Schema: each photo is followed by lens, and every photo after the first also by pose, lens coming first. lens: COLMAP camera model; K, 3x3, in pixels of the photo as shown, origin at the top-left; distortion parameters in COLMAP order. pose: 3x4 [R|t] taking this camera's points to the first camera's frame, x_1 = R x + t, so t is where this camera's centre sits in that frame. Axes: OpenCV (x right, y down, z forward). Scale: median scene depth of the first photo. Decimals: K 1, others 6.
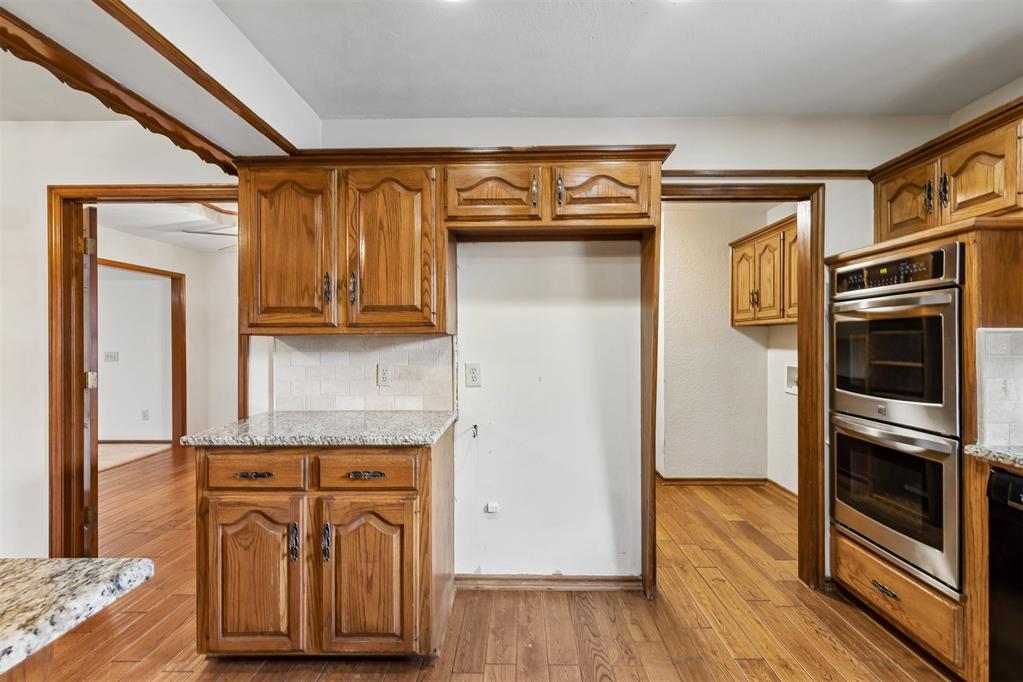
lens RADIAL K [[460.4, 0, 515.6], [0, 460.4, 337.7], [0, 0, 1]] dist [0.005063, -0.001345]
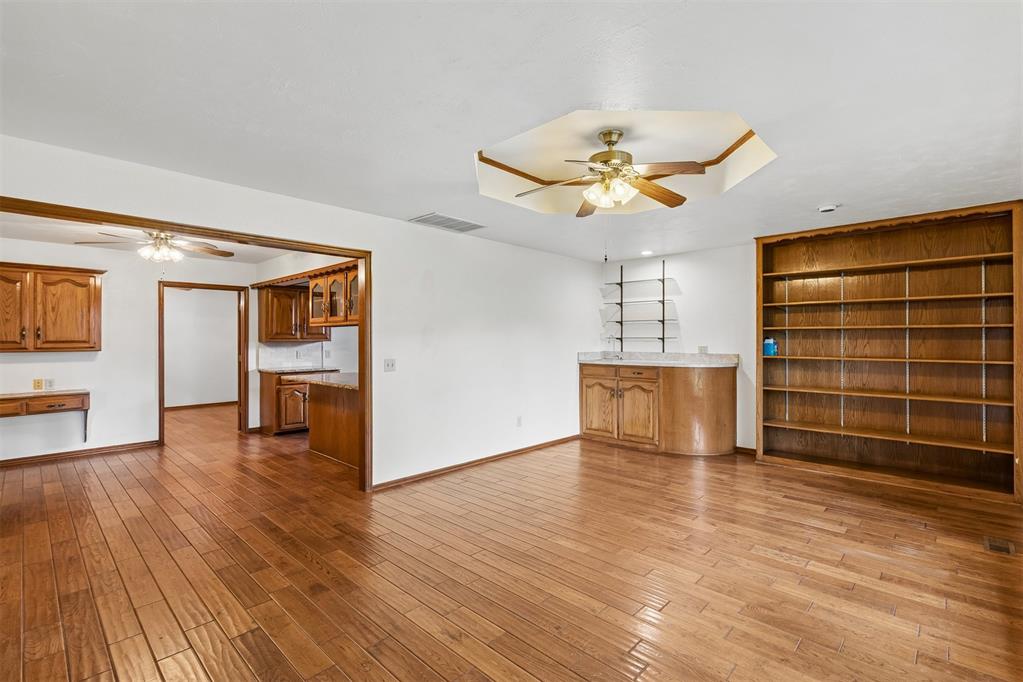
lens RADIAL K [[460.4, 0, 501.8], [0, 460.4, 337.7], [0, 0, 1]] dist [0.005063, -0.001345]
pose [[0.690988, 0.003599, 0.722858, -1.948980], [-0.002310, 0.999993, -0.002771, -0.030964], [-0.722863, 0.000245, 0.690991, -2.554142]]
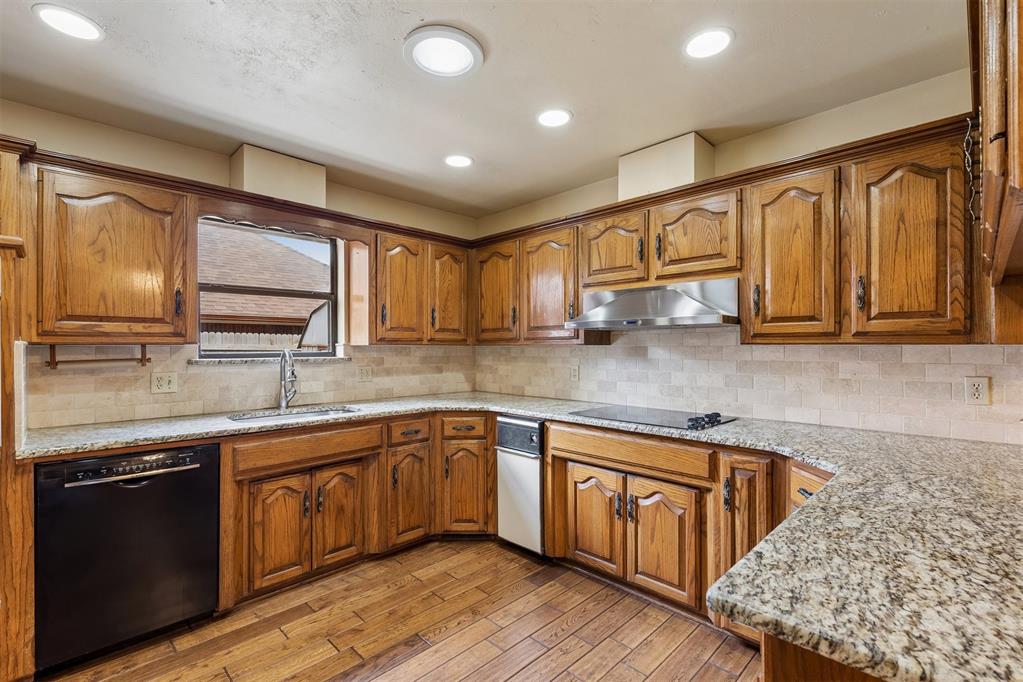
lens RADIAL K [[460.4, 0, 512.4], [0, 460.4, 344.4], [0, 0, 1]] dist [0.005063, -0.001345]
pose [[-0.712042, 0.008272, 0.702088, -0.489839], [0.004021, 0.999962, -0.007703, 0.000374], [-0.702125, -0.002662, -0.712048, 0.814522]]
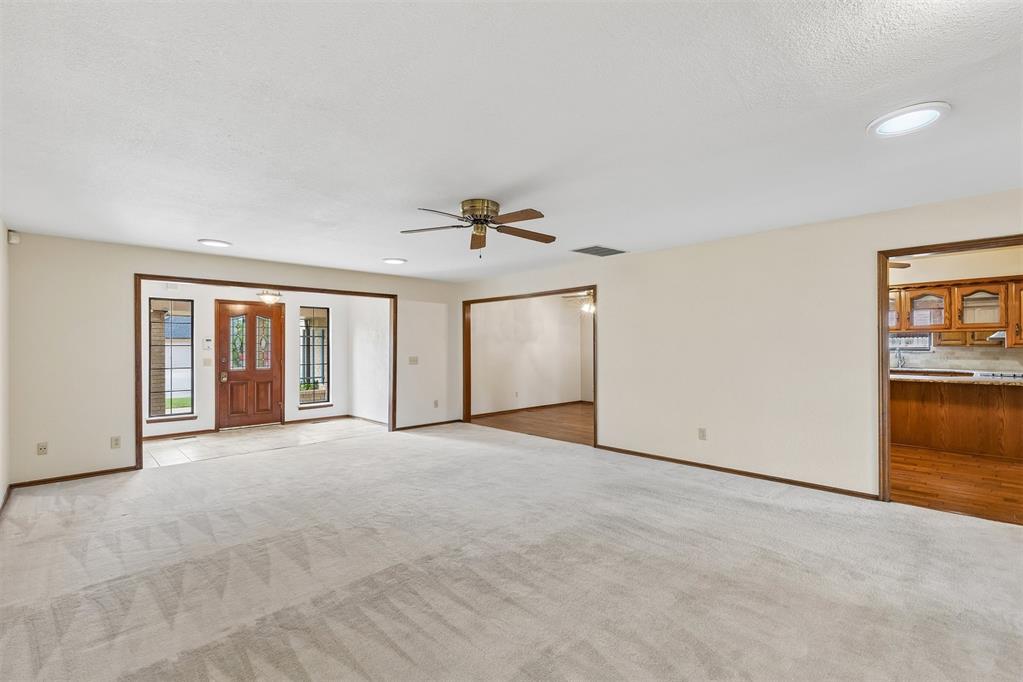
lens RADIAL K [[460.4, 0, 505.3], [0, 460.4, 344.2], [0, 0, 1]] dist [0.005063, -0.001345]
pose [[0.717209, 0.004857, 0.696842, -4.897722], [-0.002719, 0.999988, -0.004172, -0.004707], [-0.696853, 0.001097, 0.717213, -0.297405]]
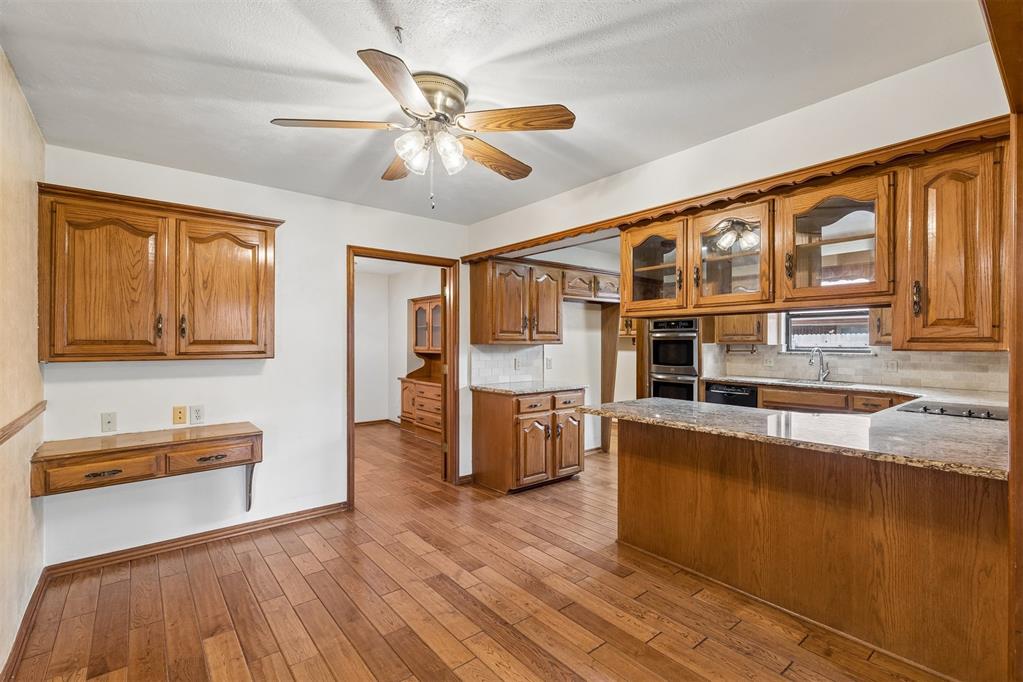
lens RADIAL K [[460.4, 0, 512.0], [0, 460.4, 342.7], [0, 0, 1]] dist [0.005063, -0.001345]
pose [[0.770293, 0.005659, 0.637665, -1.999800], [-0.007010, 0.999975, -0.000406, -0.013695], [-0.637651, -0.004157, 0.770314, -0.659724]]
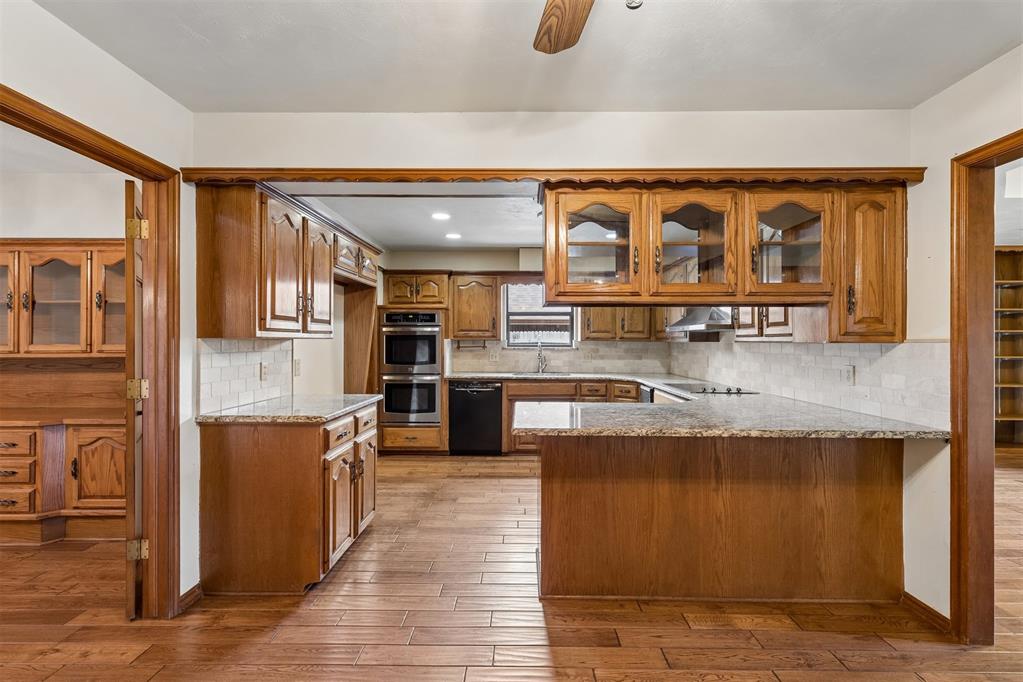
lens RADIAL K [[460.4, 0, 516.2], [0, 460.4, 338.8], [0, 0, 1]] dist [0.005063, -0.001345]
pose [[0.003827, 0.009444, 0.999948, -1.909214], [-0.005697, 0.999939, -0.009422, 0.003703], [-0.999976, -0.005660, 0.003880, 0.413010]]
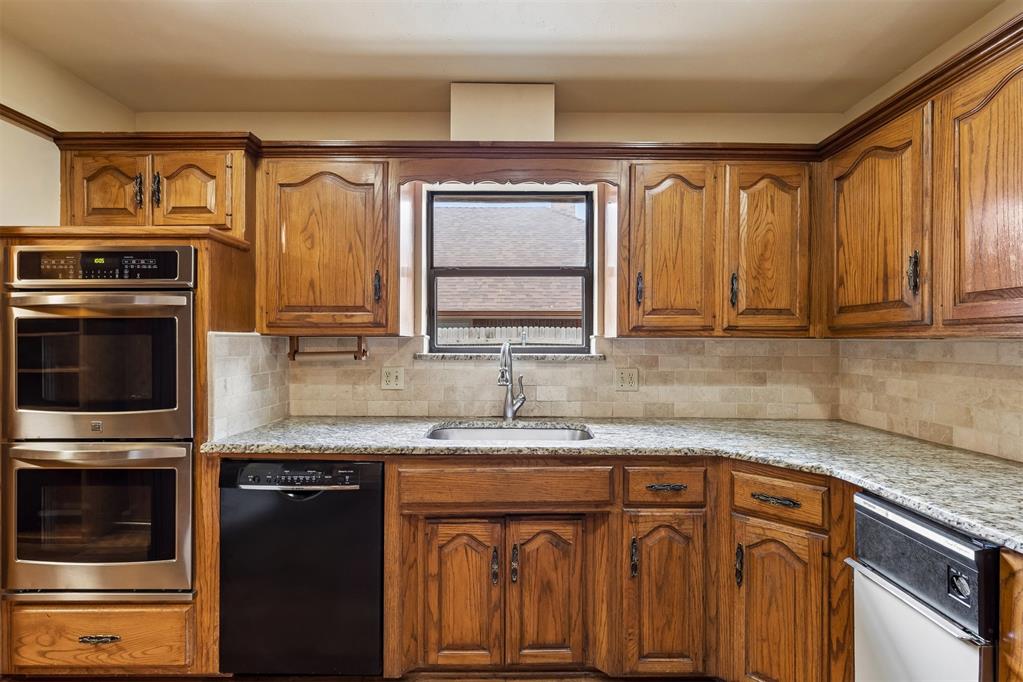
lens RADIAL K [[460.4, 0, 514.8], [0, 460.4, 342.6], [0, 0, 1]] dist [0.005063, -0.001345]
pose [[-0.011152, 0.001700, 0.999936, -0.056050], [-0.003748, 0.999991, -0.001741, 0.003231], [-0.999931, -0.003768, -0.011146, 0.264764]]
